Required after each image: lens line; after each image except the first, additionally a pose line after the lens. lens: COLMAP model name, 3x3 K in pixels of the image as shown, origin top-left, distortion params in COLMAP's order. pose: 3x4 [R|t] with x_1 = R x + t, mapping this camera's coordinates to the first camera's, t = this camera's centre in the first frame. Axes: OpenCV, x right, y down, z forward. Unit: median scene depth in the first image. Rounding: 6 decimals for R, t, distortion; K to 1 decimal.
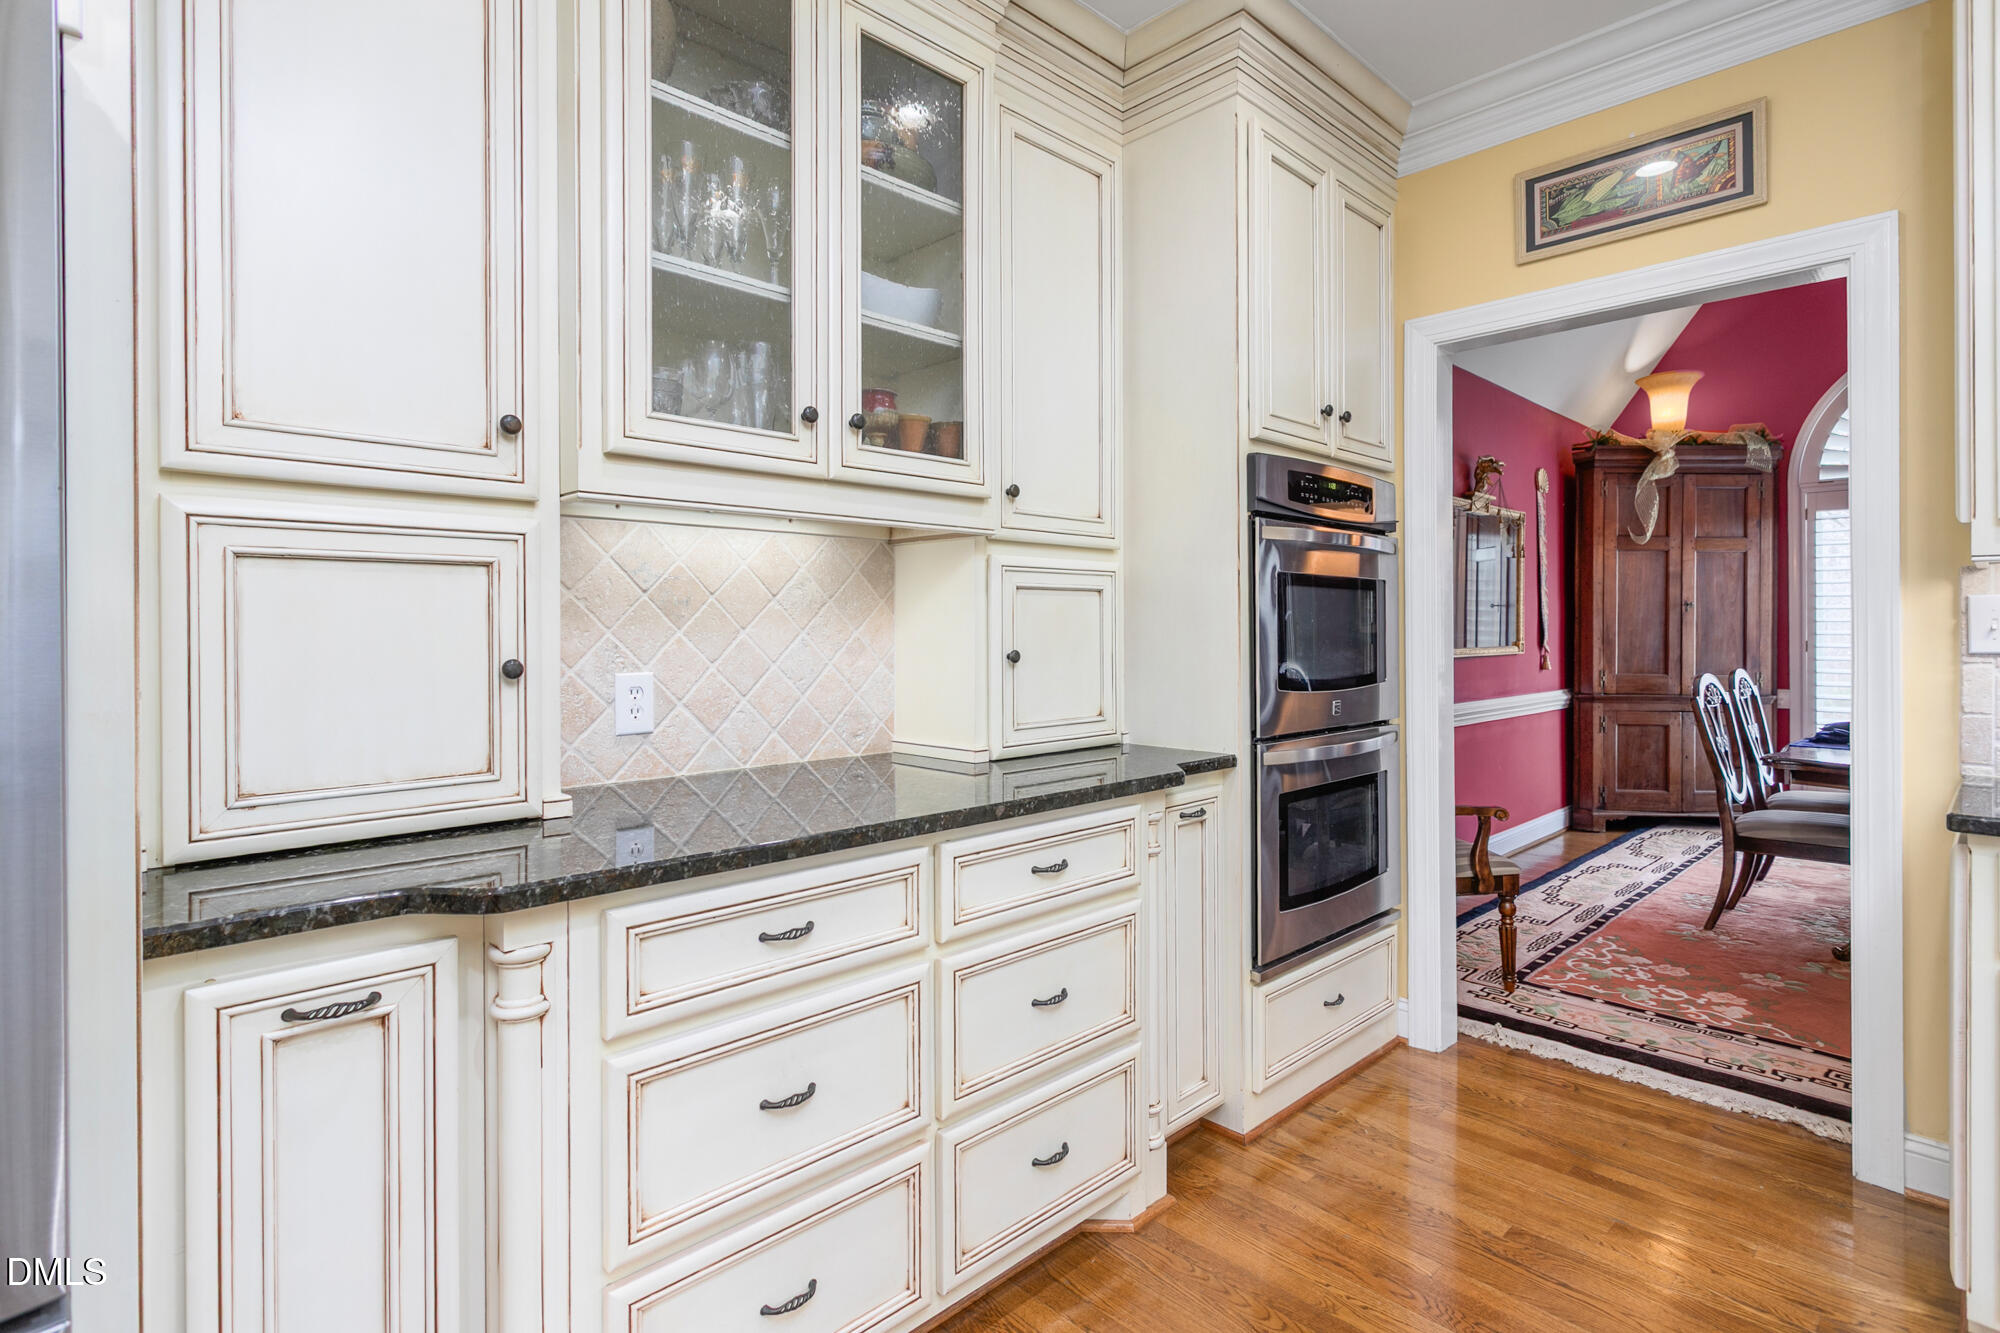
lens RADIAL K [[990.4, 0, 1005.7], [0, 990.4, 633.7], [0, 0, 1]] dist [0.000417, 0.000499]
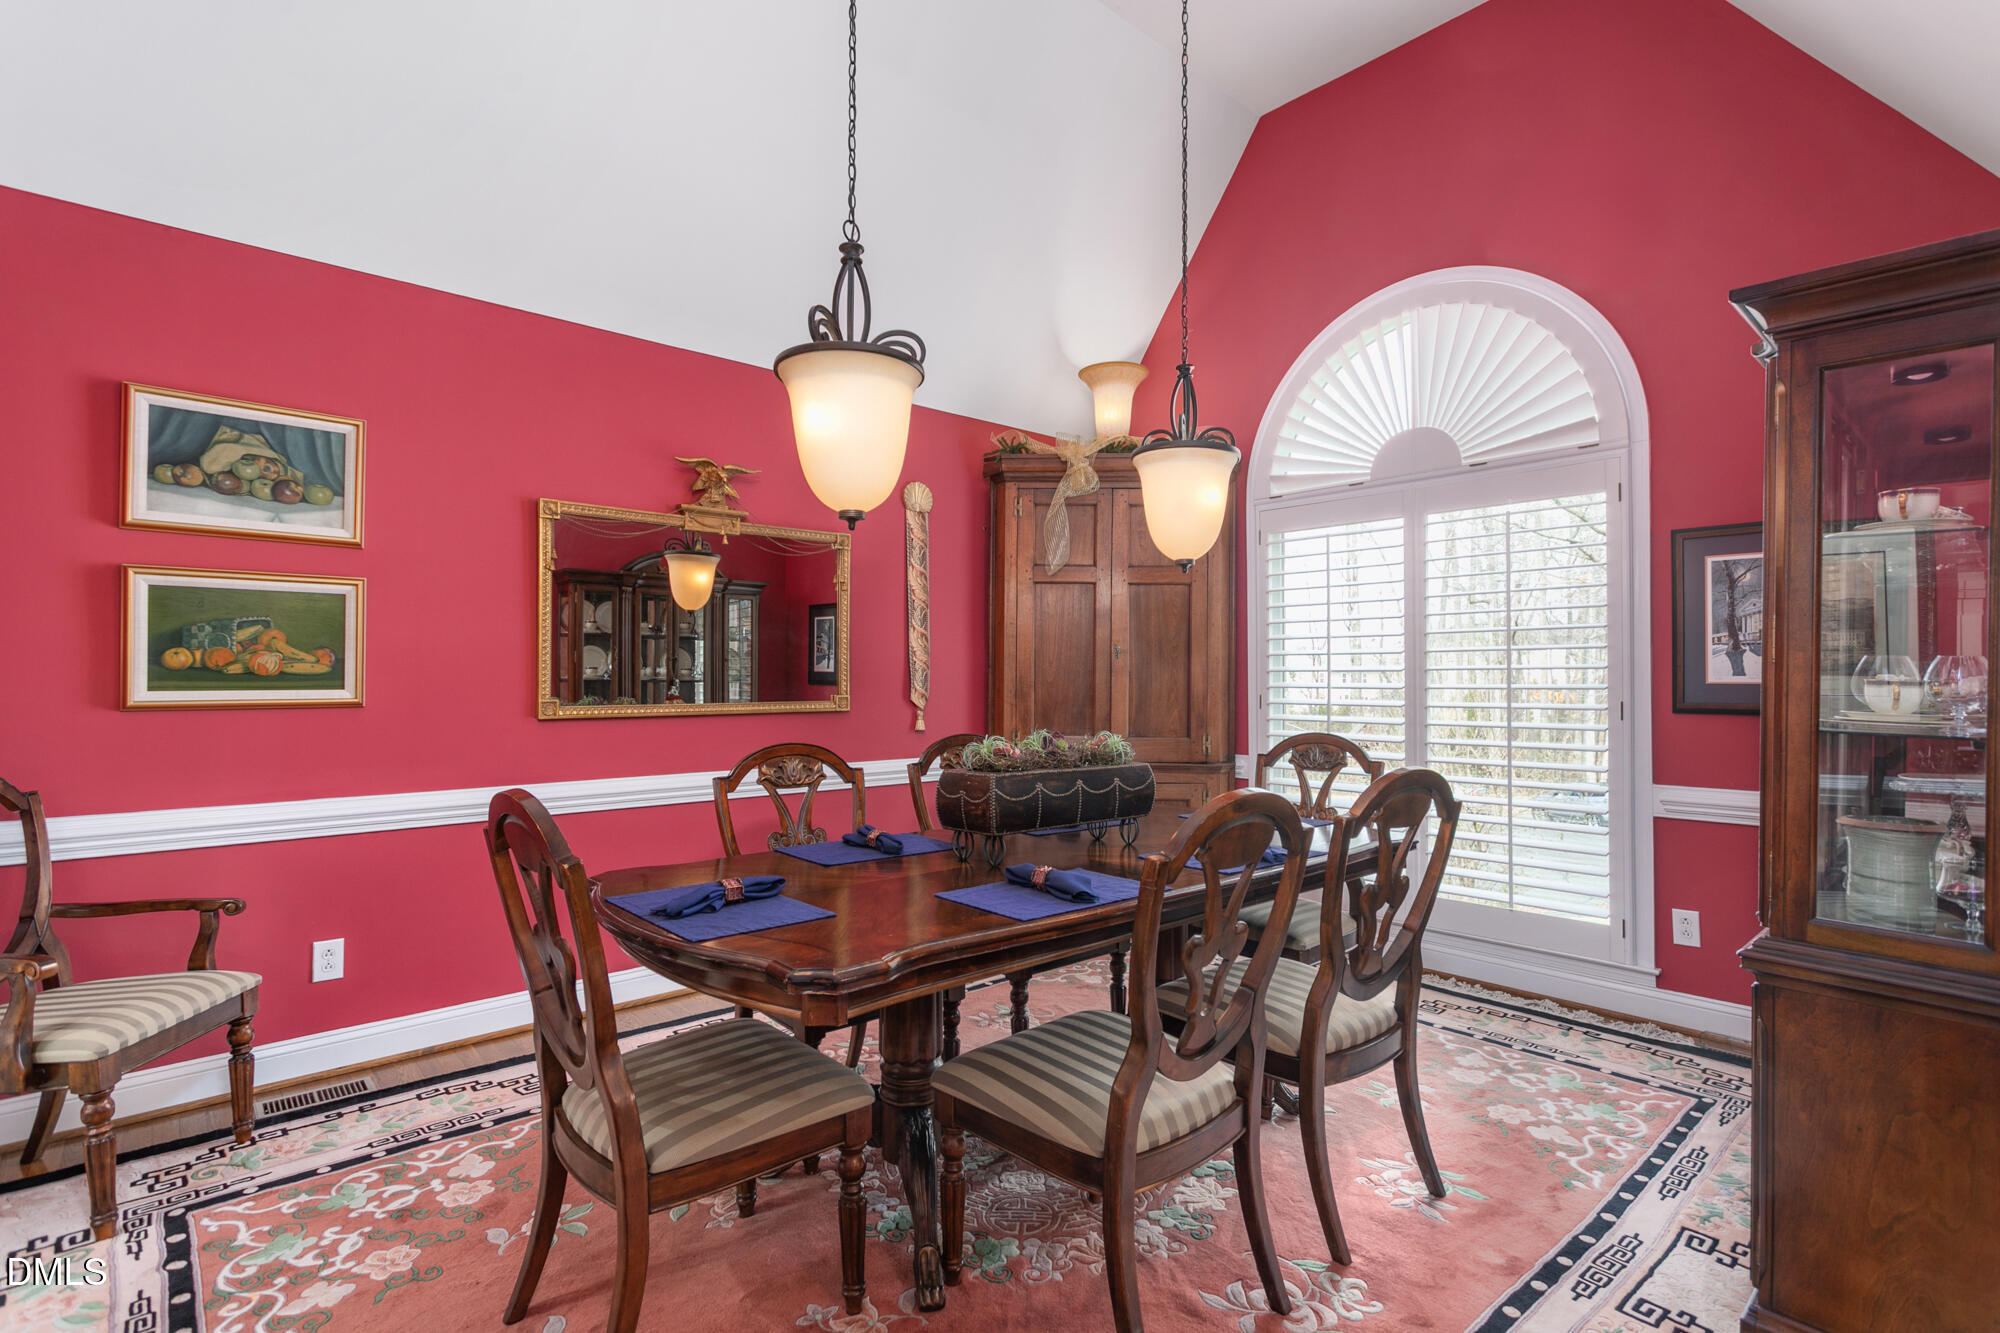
lens RADIAL K [[955.8, 0, 1000.0], [0, 955.8, 666.5], [0, 0, 1]] dist [0.001524, 0.000857]
pose [[0.999356, 0.002227, -0.035802, 0.636836], [-0.002776, 0.999879, -0.015307, -0.003320], [0.035763, 0.015397, 0.999242, 0.220835]]
